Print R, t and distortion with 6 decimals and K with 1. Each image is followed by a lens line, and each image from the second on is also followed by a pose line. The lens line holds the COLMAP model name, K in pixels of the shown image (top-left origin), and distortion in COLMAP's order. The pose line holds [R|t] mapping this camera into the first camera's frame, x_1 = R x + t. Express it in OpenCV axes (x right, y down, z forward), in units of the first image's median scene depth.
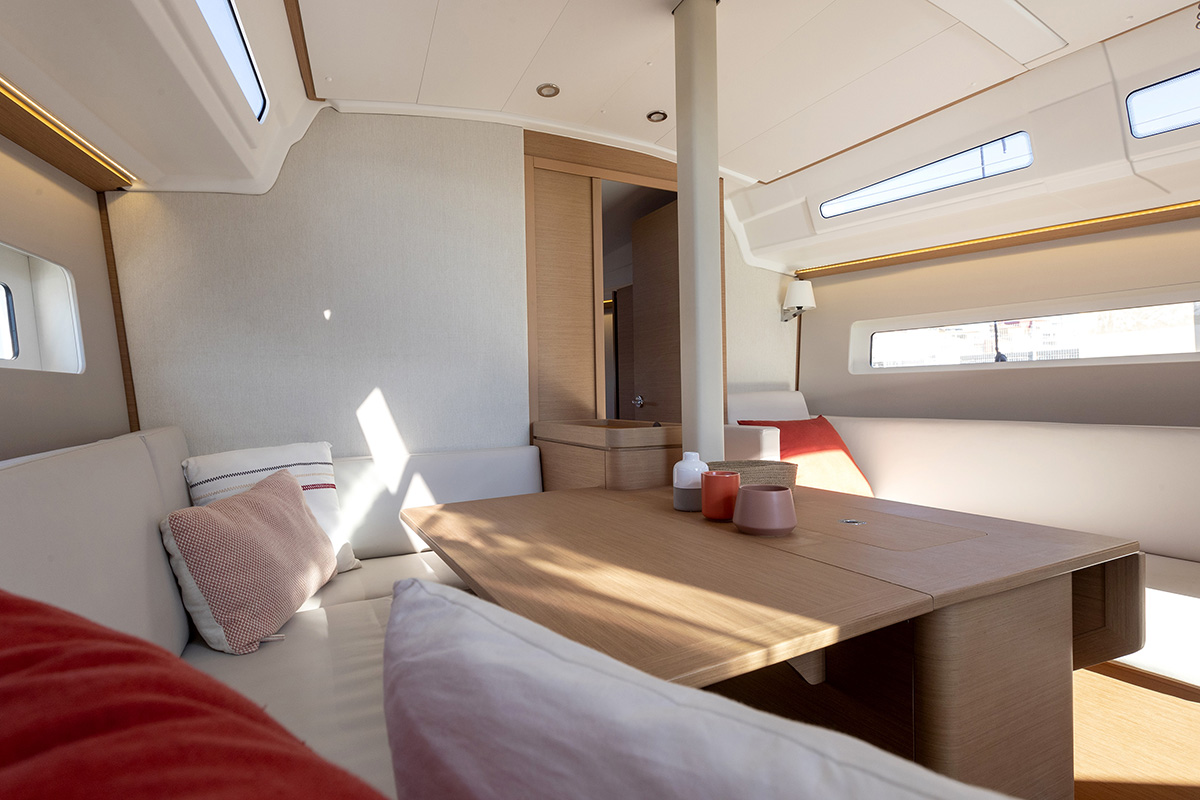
lens RADIAL K [[606.2, 0, 603.2], [0, 606.2, 395.8], [0, 0, 1]] dist [-0.002408, 0.000656]
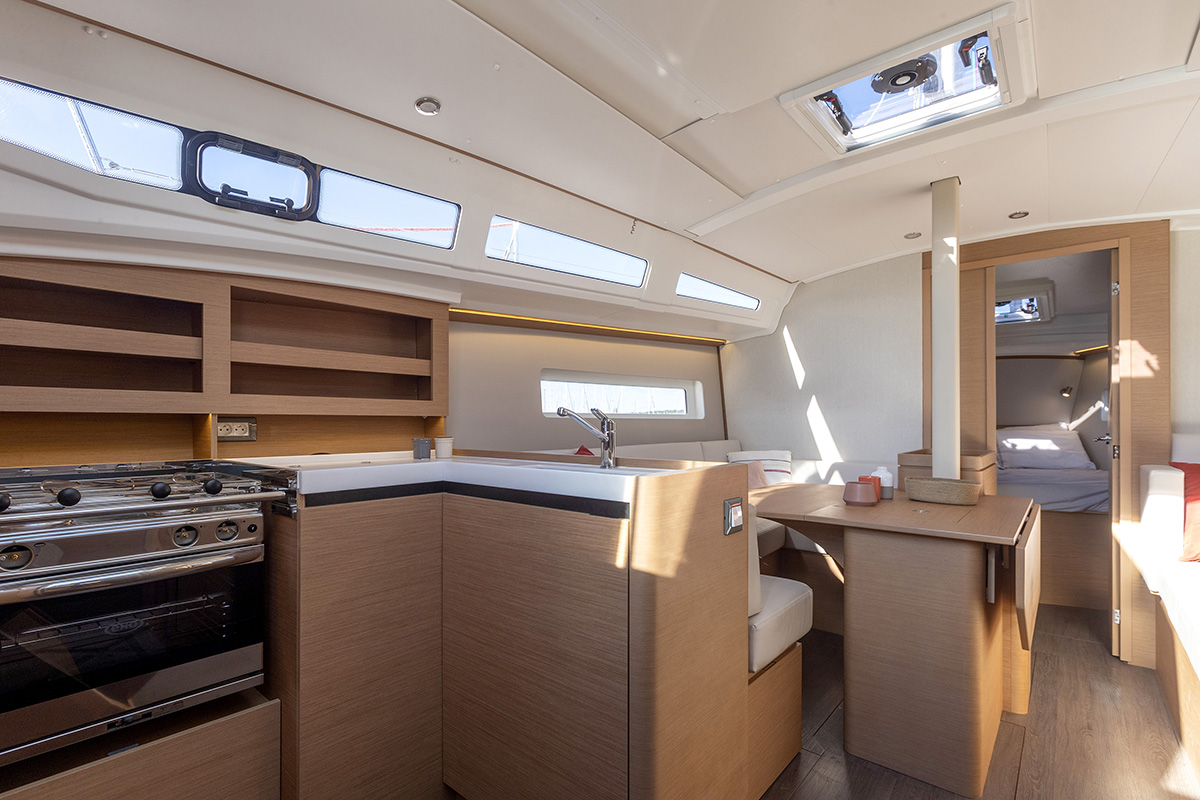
lens RADIAL K [[555.5, 0, 581.5], [0, 555.5, 421.7], [0, 0, 1]] dist [-0.005361, -0.000941]
pose [[0.349600, 0.017361, -0.936738, 1.023208], [-0.005336, 0.999849, 0.016539, -0.049242], [0.936884, -0.000783, 0.349640, -0.315127]]
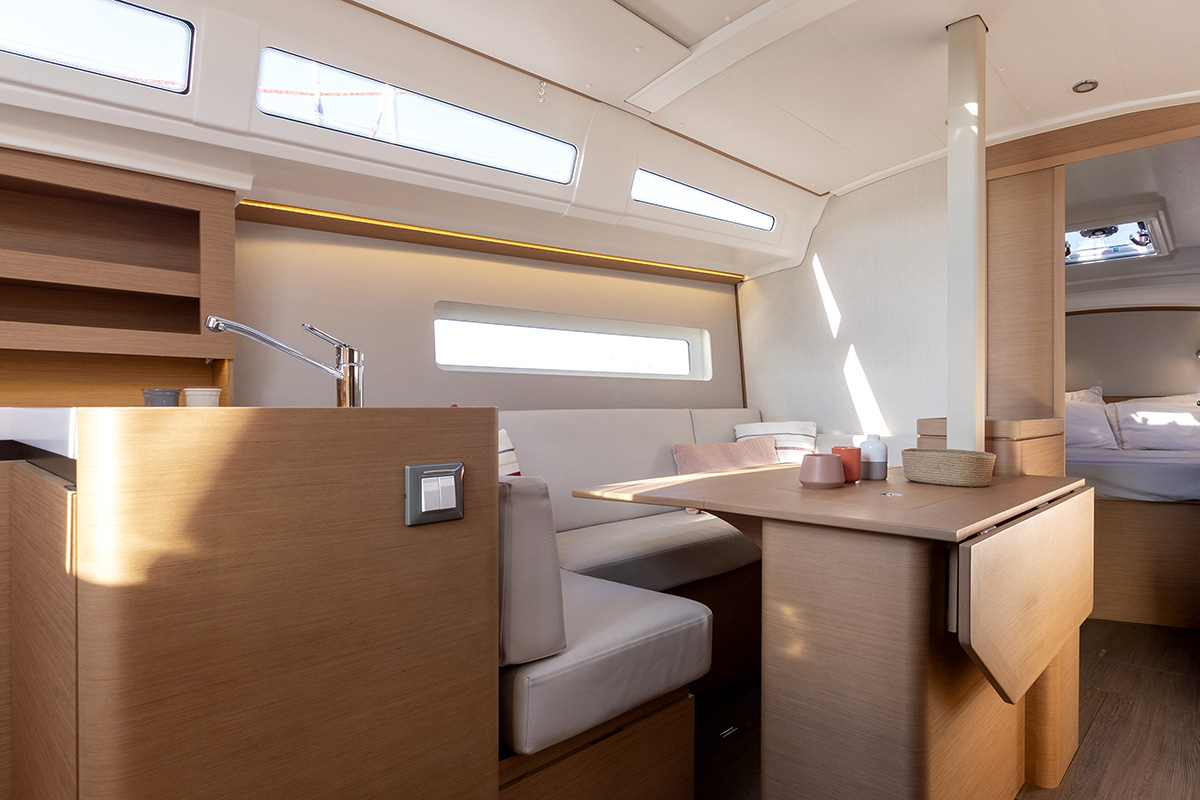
lens RADIAL K [[666.5, 0, 727.2], [0, 666.5, 411.4], [0, 0, 1]] dist [-0.000330, 0.000948]
pose [[0.391781, 0.026241, -0.919684, 0.966087], [-0.007625, 0.999651, 0.025275, 0.008723], [0.920027, -0.002889, 0.391844, 0.131401]]
